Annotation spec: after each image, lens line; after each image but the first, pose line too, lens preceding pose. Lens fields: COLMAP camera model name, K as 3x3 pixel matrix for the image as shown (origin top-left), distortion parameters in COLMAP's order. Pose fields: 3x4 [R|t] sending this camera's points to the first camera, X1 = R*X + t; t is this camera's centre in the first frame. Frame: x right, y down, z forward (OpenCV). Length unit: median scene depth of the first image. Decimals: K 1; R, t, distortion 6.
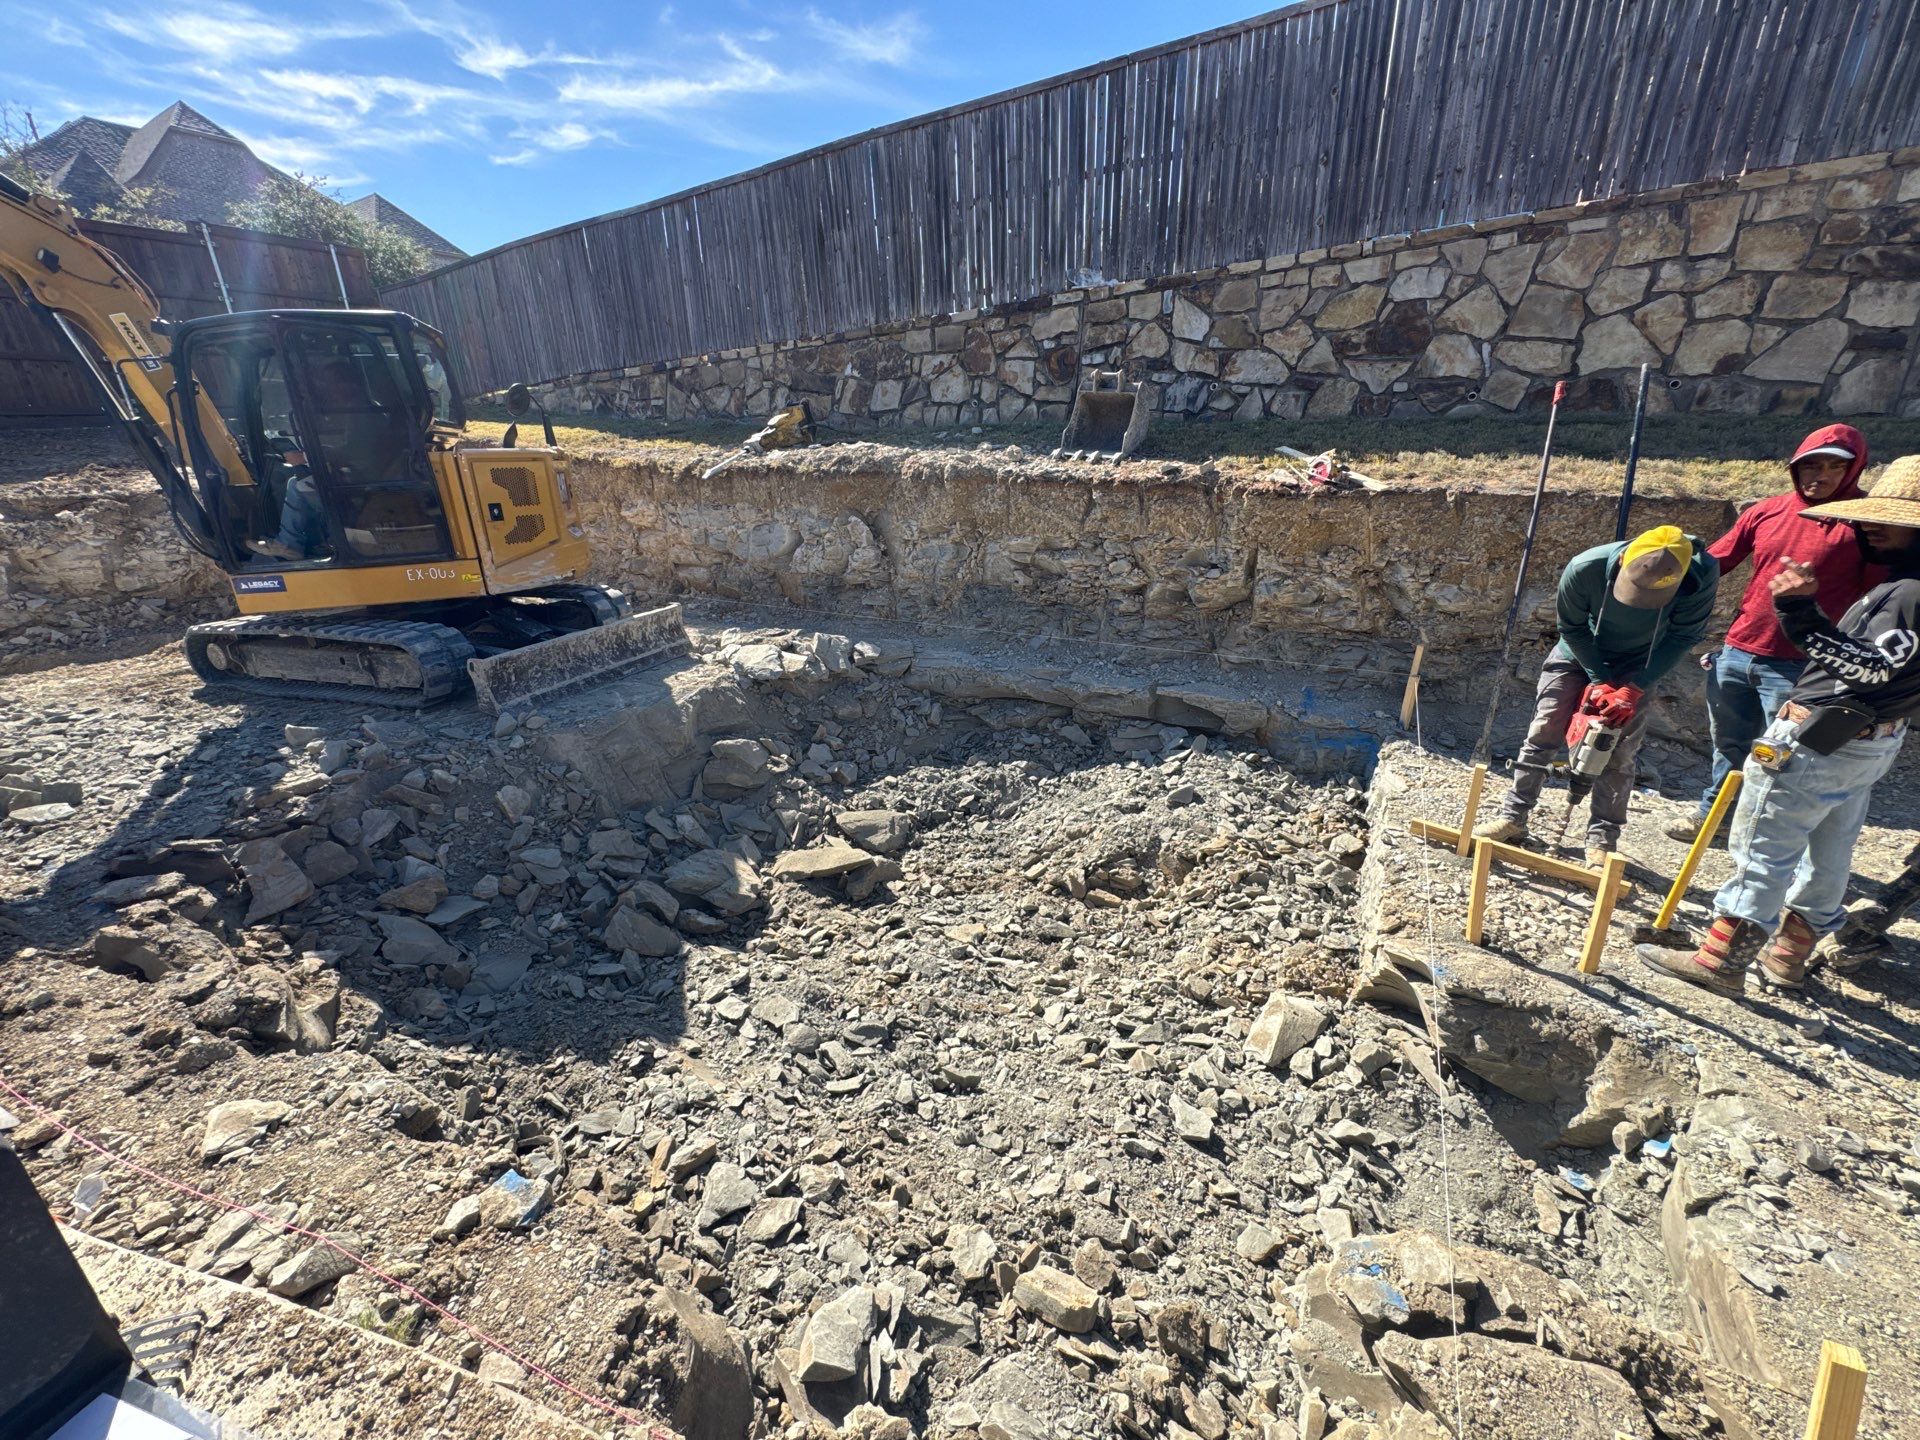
lens RADIAL K [[773.3, 0, 942.4], [0, 773.3, 700.6], [0, 0, 1]] dist [-0.008357, 0.002198]
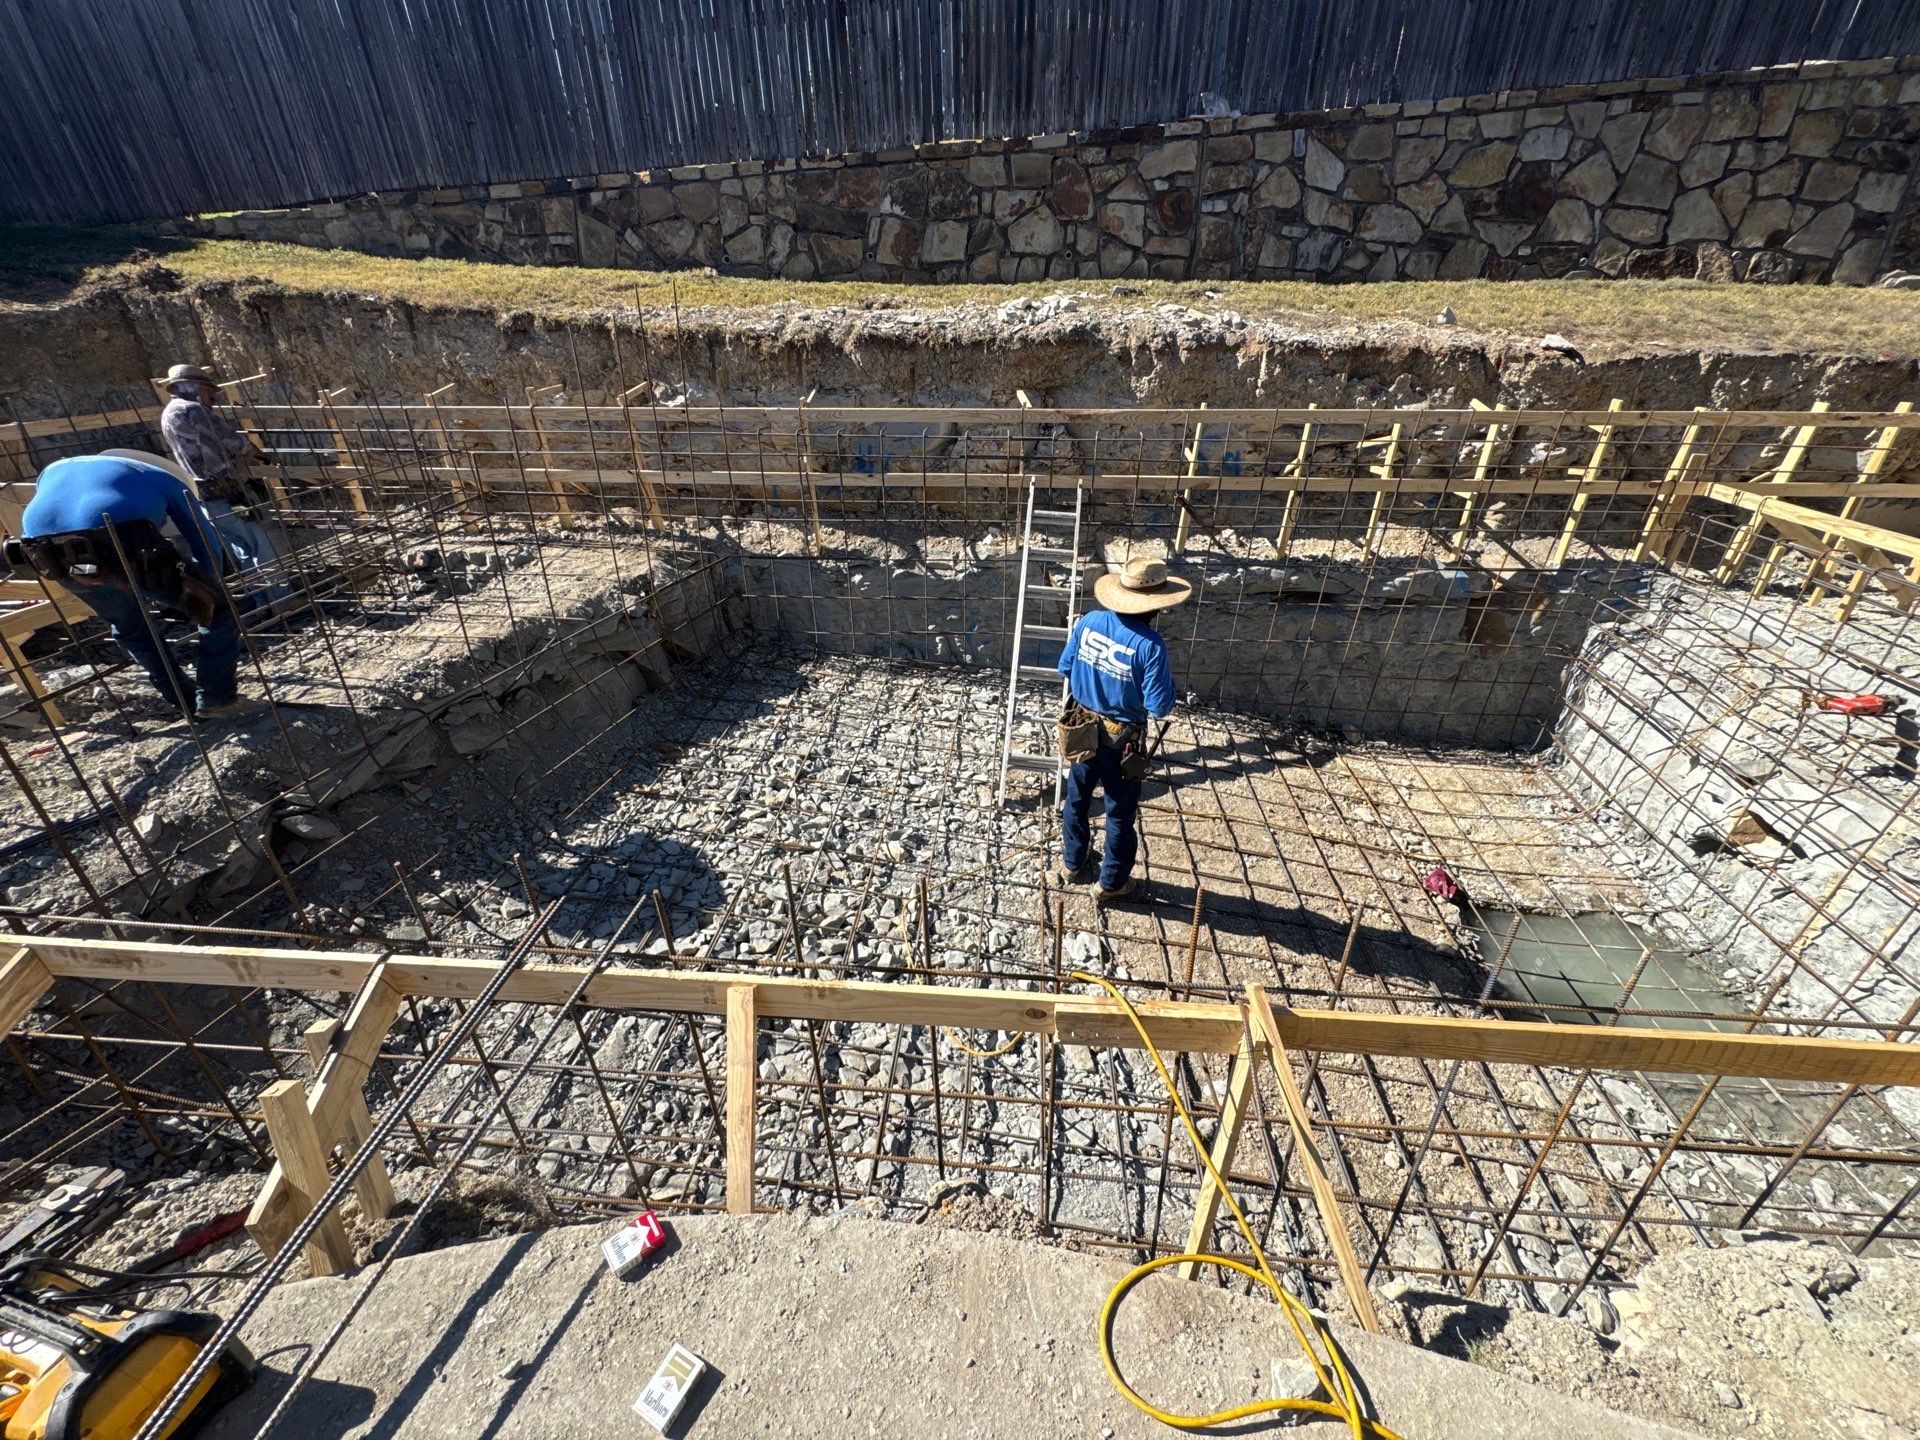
lens RADIAL K [[773.3, 0, 968.5], [0, 773.3, 726.4], [0, 0, 1]] dist [-0.008357, 0.002198]
pose [[0.908672, -0.195745, 0.368780, -0.616683], [0.128394, 0.971492, 0.199295, -0.072772], [-0.397278, -0.133745, 0.907900, 0.236899]]
